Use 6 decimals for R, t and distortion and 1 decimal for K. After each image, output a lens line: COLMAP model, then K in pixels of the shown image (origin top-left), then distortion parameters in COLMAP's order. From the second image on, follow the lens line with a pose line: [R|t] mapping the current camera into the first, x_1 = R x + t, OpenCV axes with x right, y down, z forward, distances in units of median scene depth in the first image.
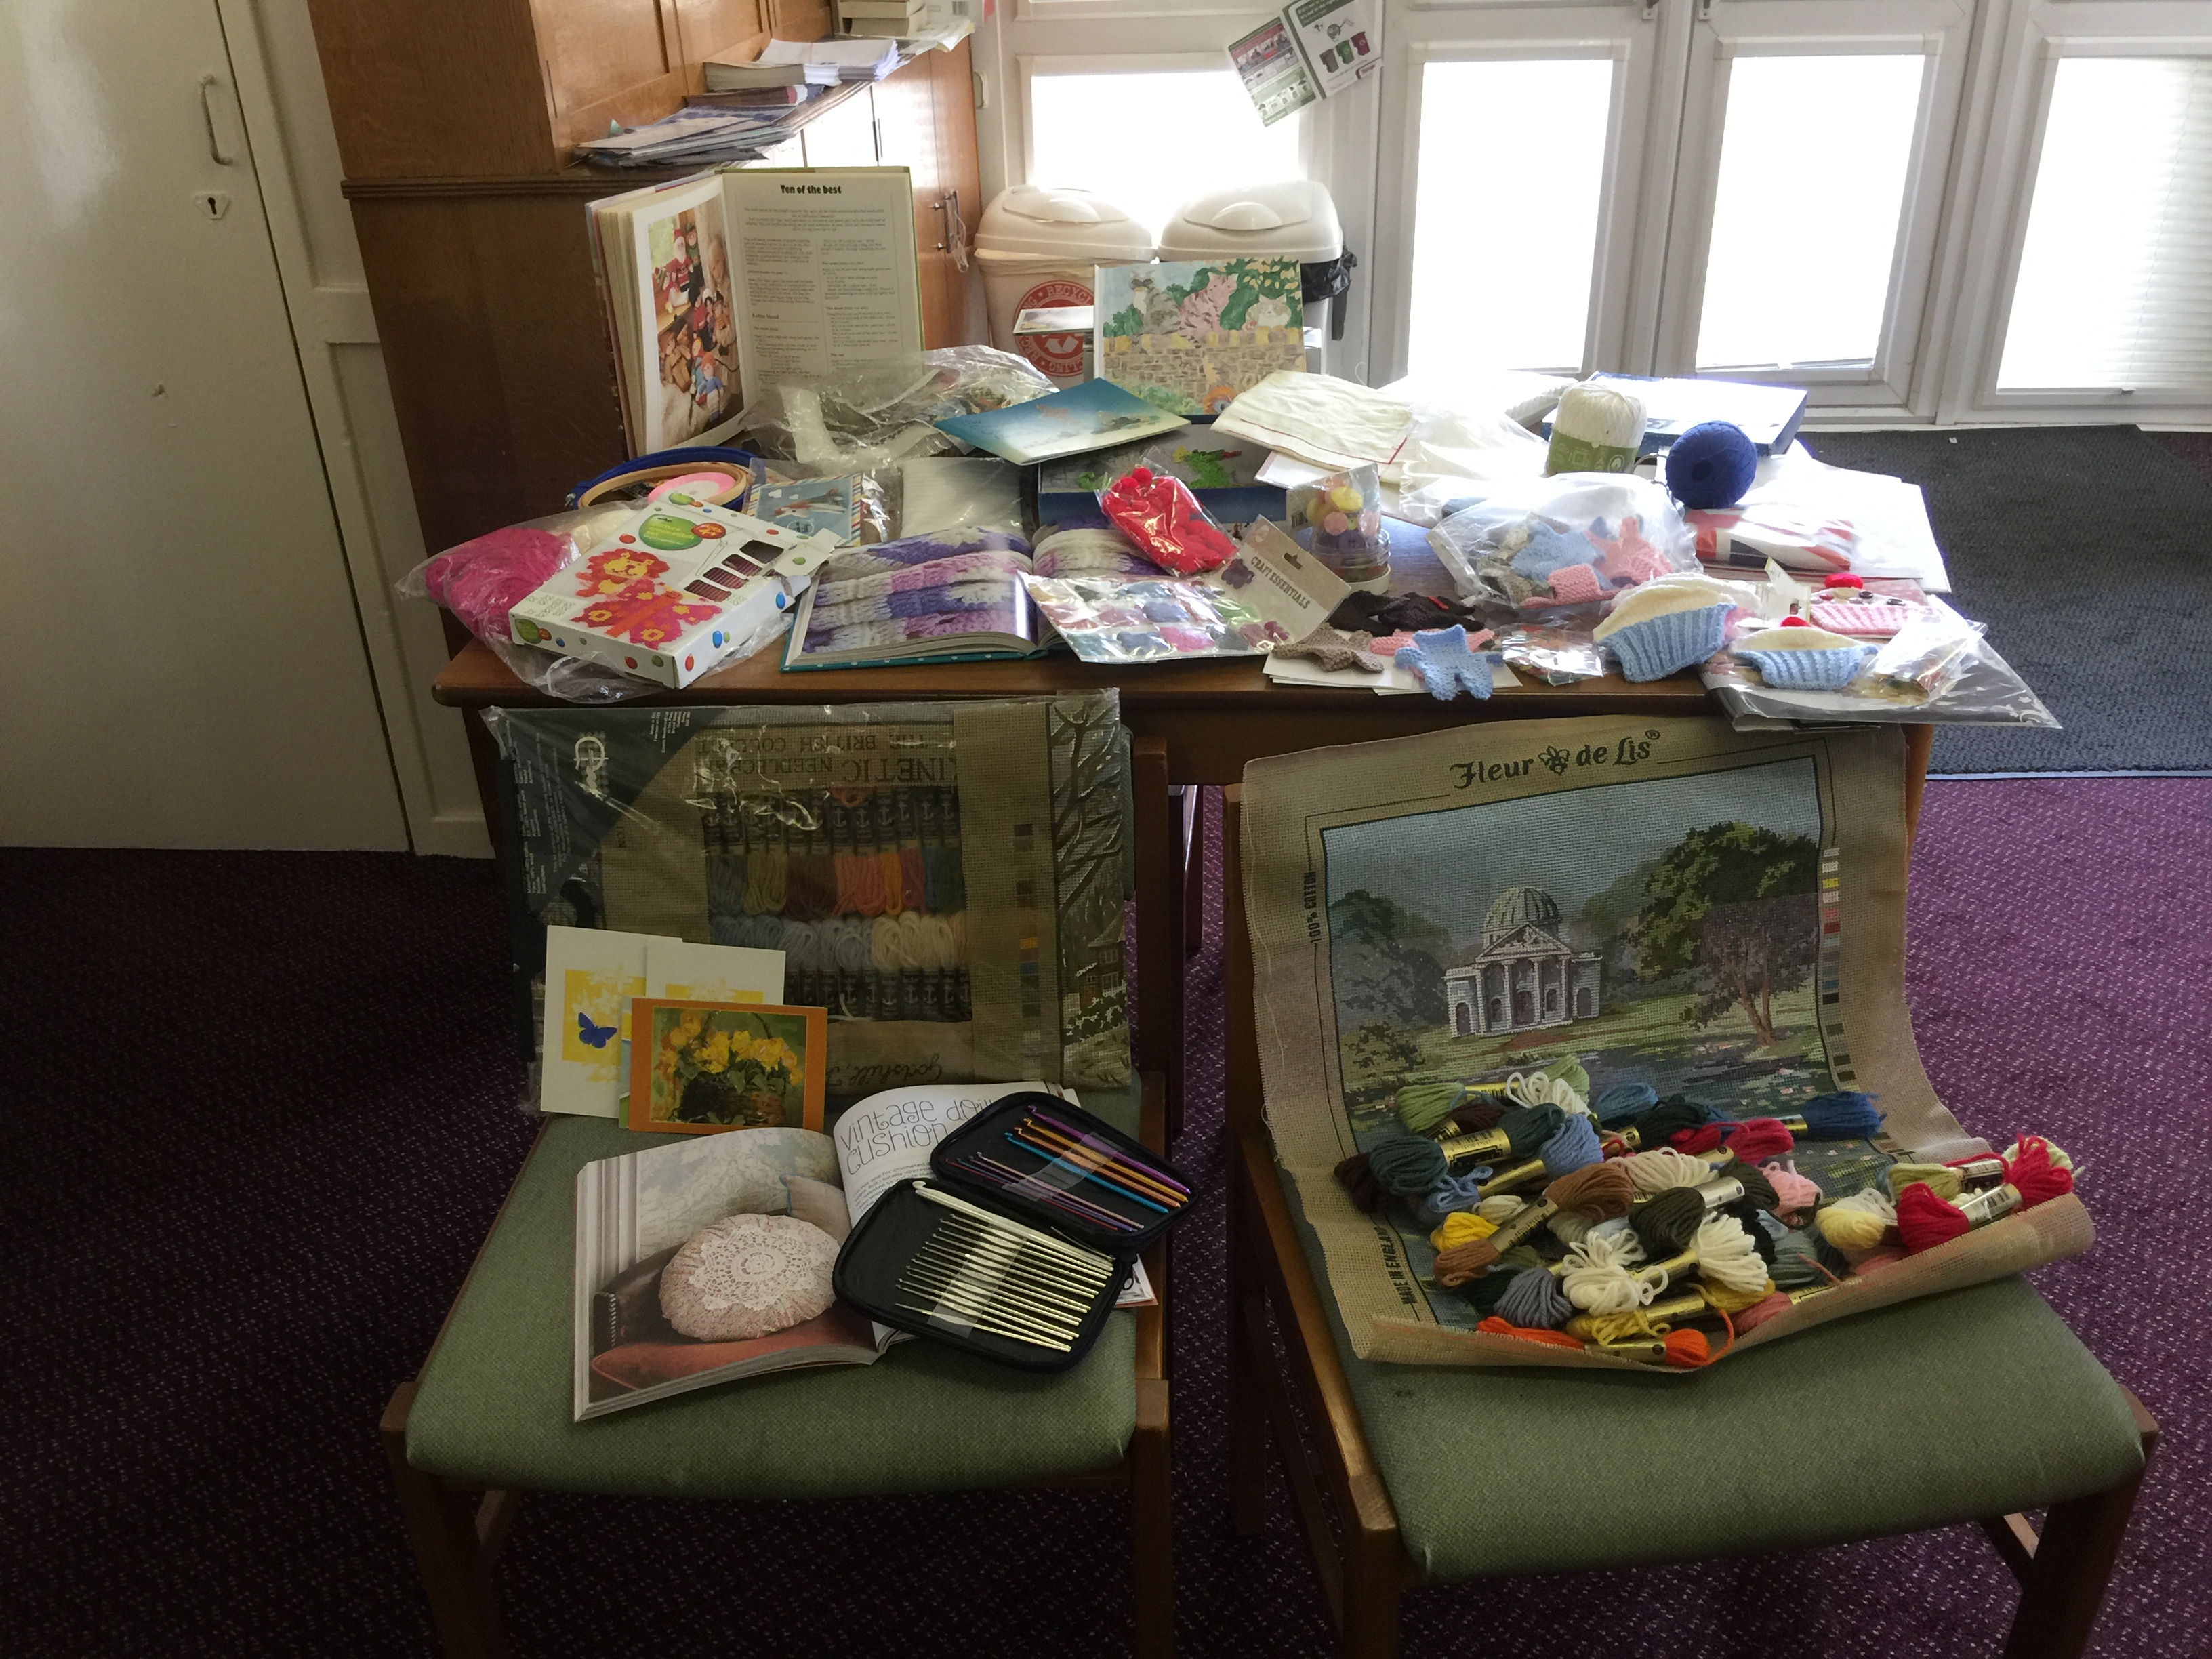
lens RADIAL K [[1859.2, 0, 1101.6], [0, 1859.2, 835.6], [0, 0, 1]] dist [0.093348, -0.170036]
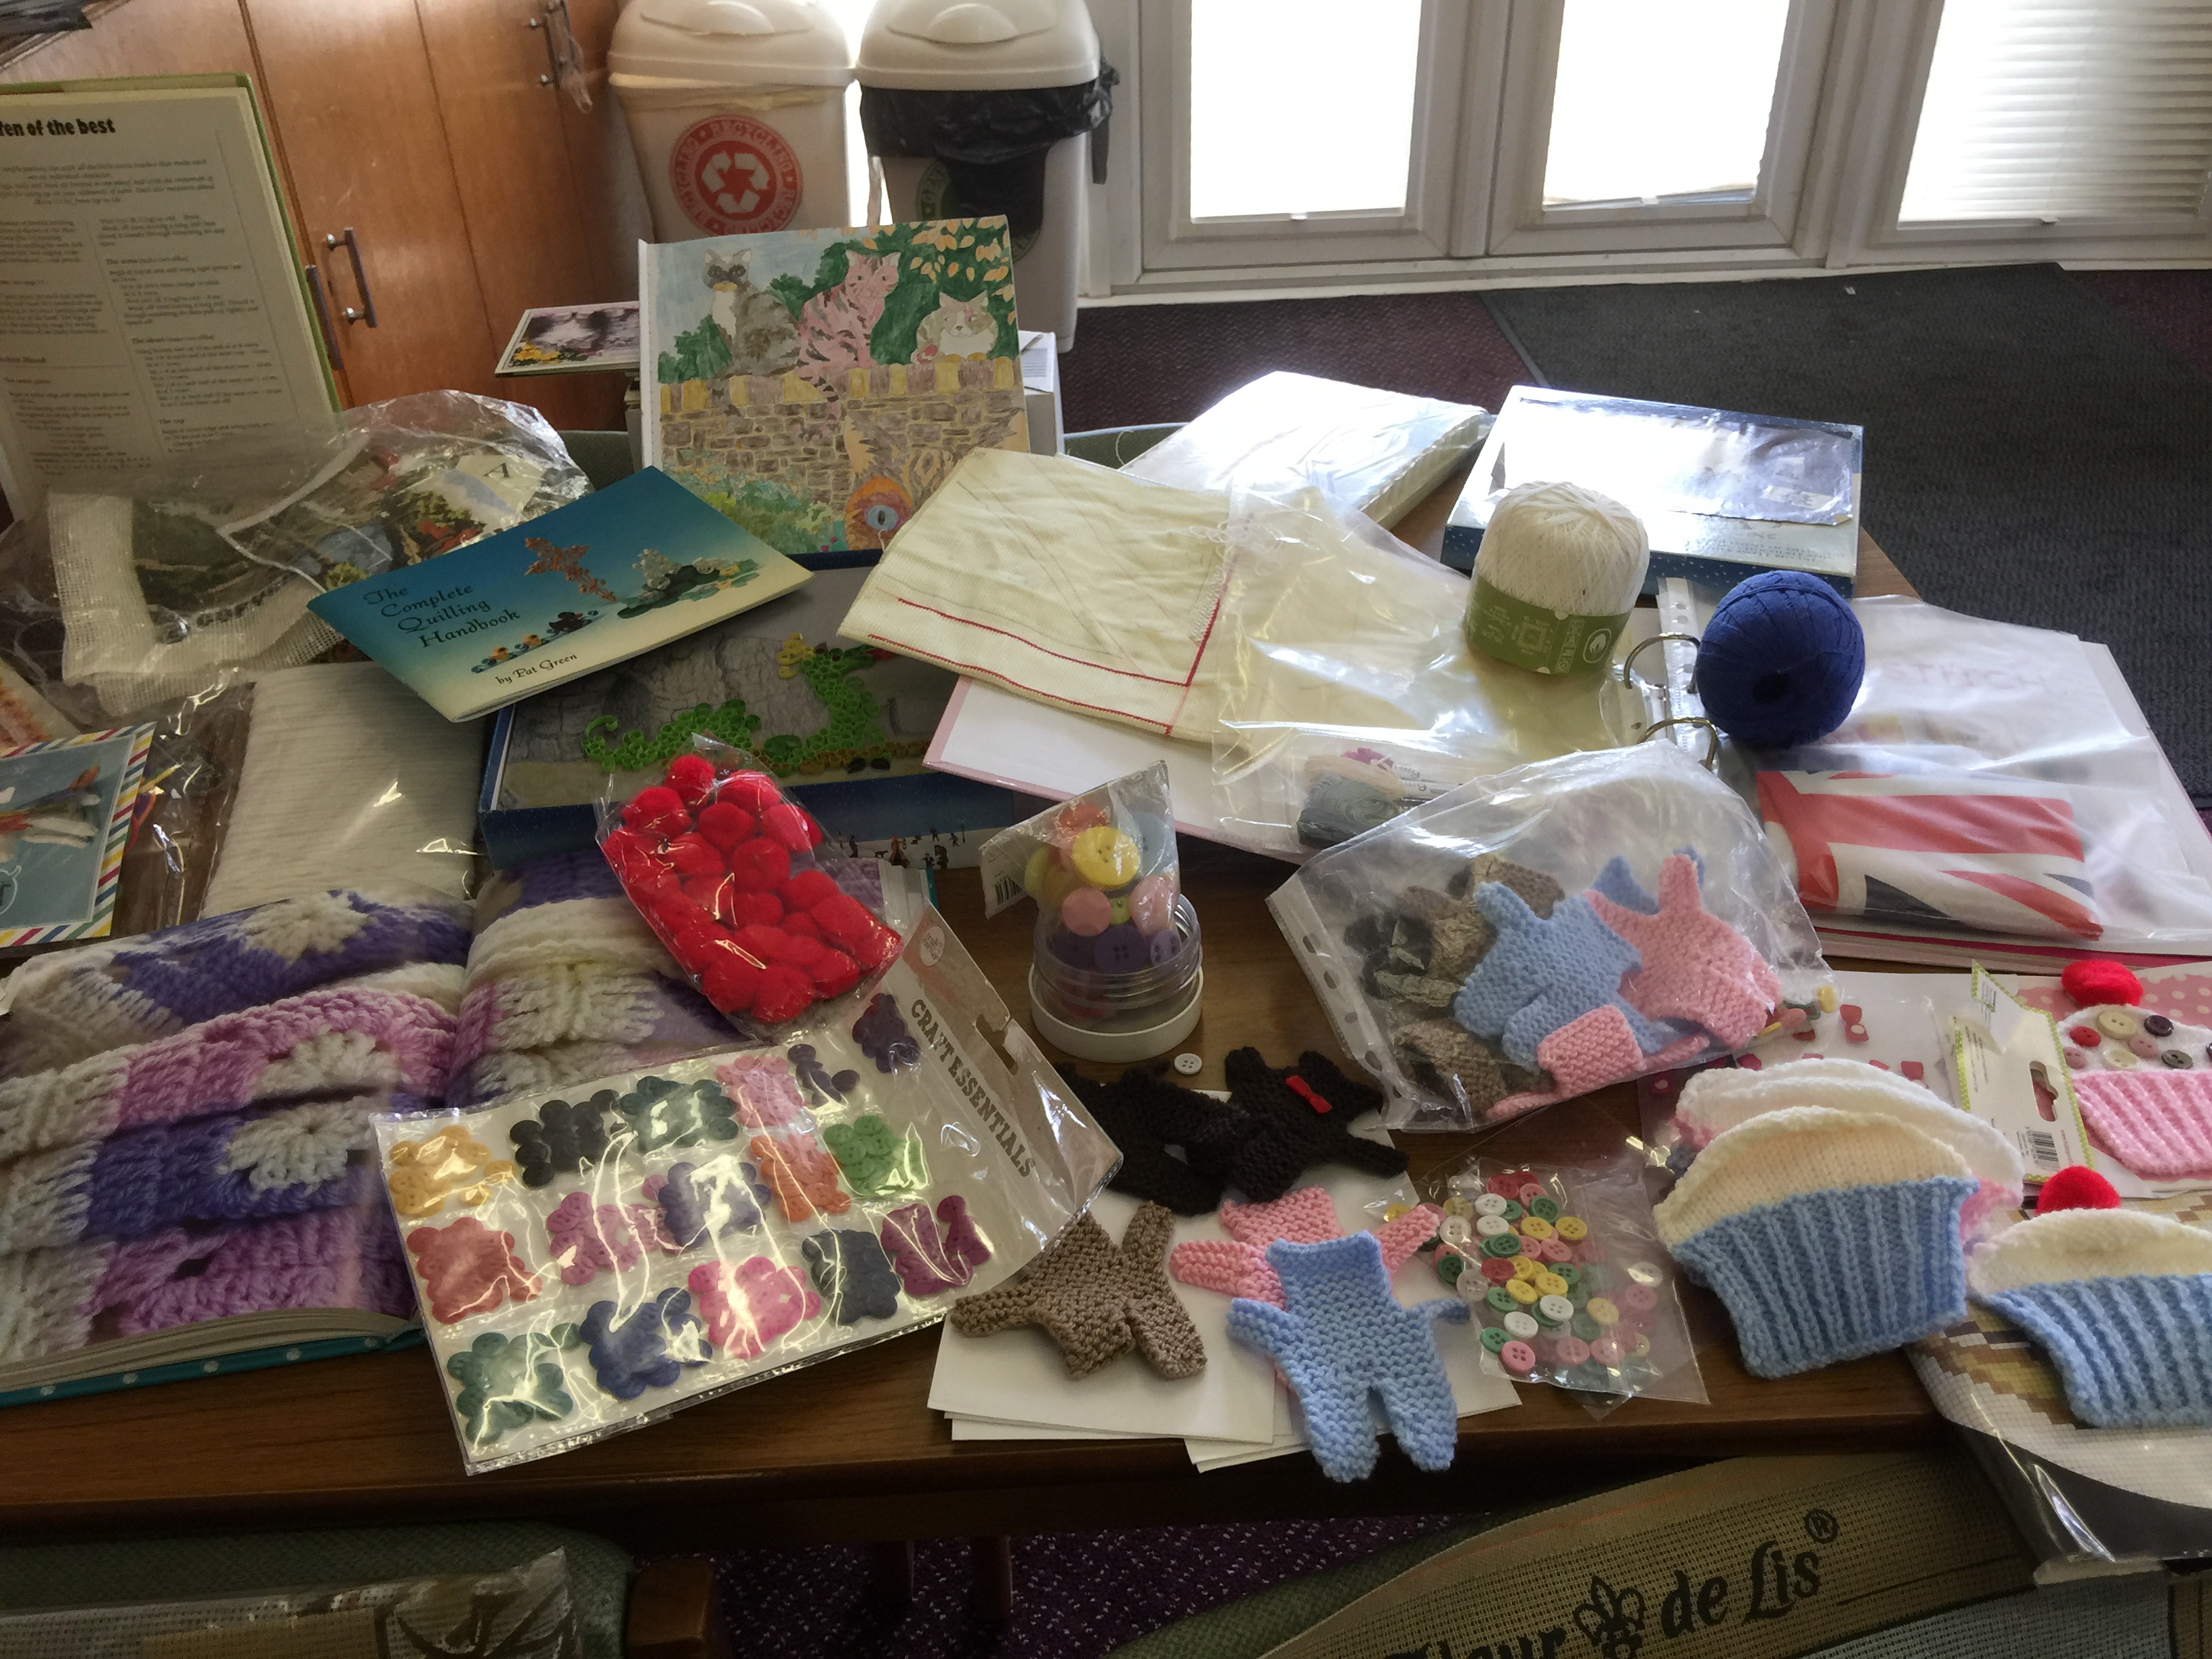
lens RADIAL K [[1859.2, 0, 1101.6], [0, 1859.2, 835.6], [0, 0, 1]] dist [0.093348, -0.170036]
pose [[0.992867, -0.062287, 0.101661, 0.083484], [0.049750, 0.991343, 0.121504, -0.247631], [-0.108349, -0.115579, 0.987371, 0.541664]]
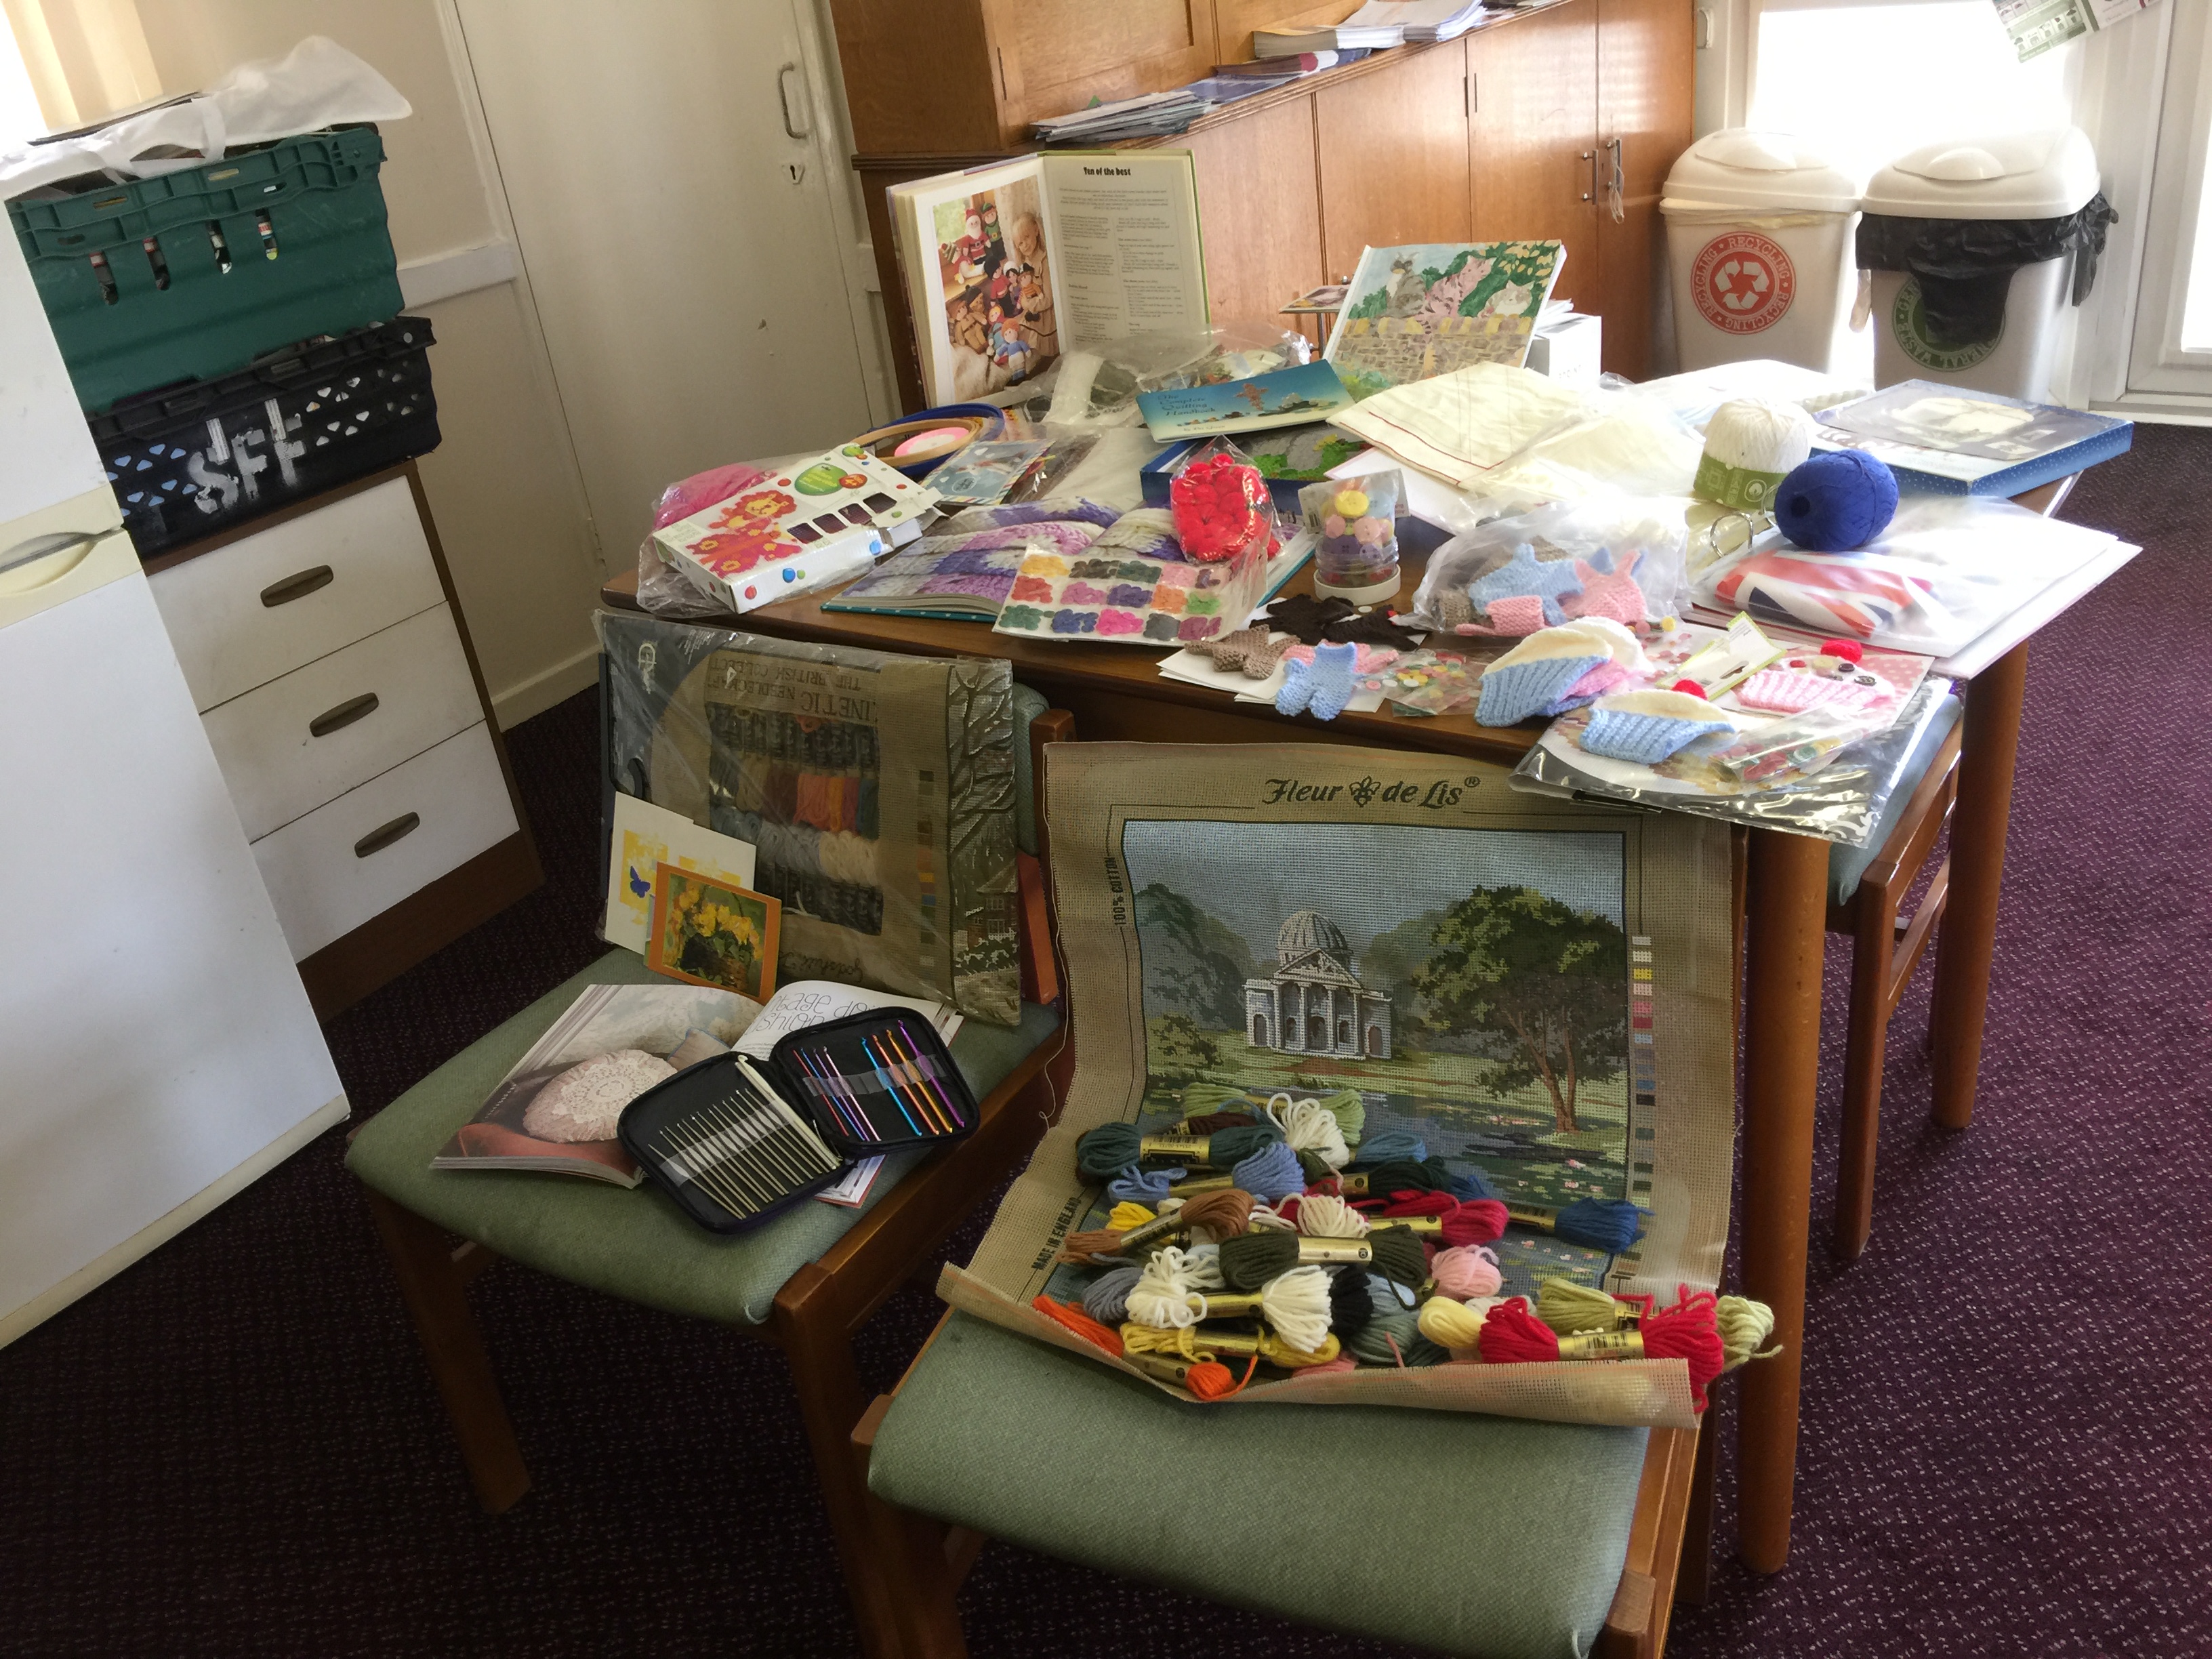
lens RADIAL K [[1858.1, 0, 1120.9], [0, 1858.1, 820.5], [0, 0, 1]] dist [0.080913, -0.141337]
pose [[0.864504, 0.170527, -0.472814, 0.531924], [-0.154574, 0.985300, 0.072735, -0.068277], [0.478267, 0.010205, 0.878155, 0.072663]]
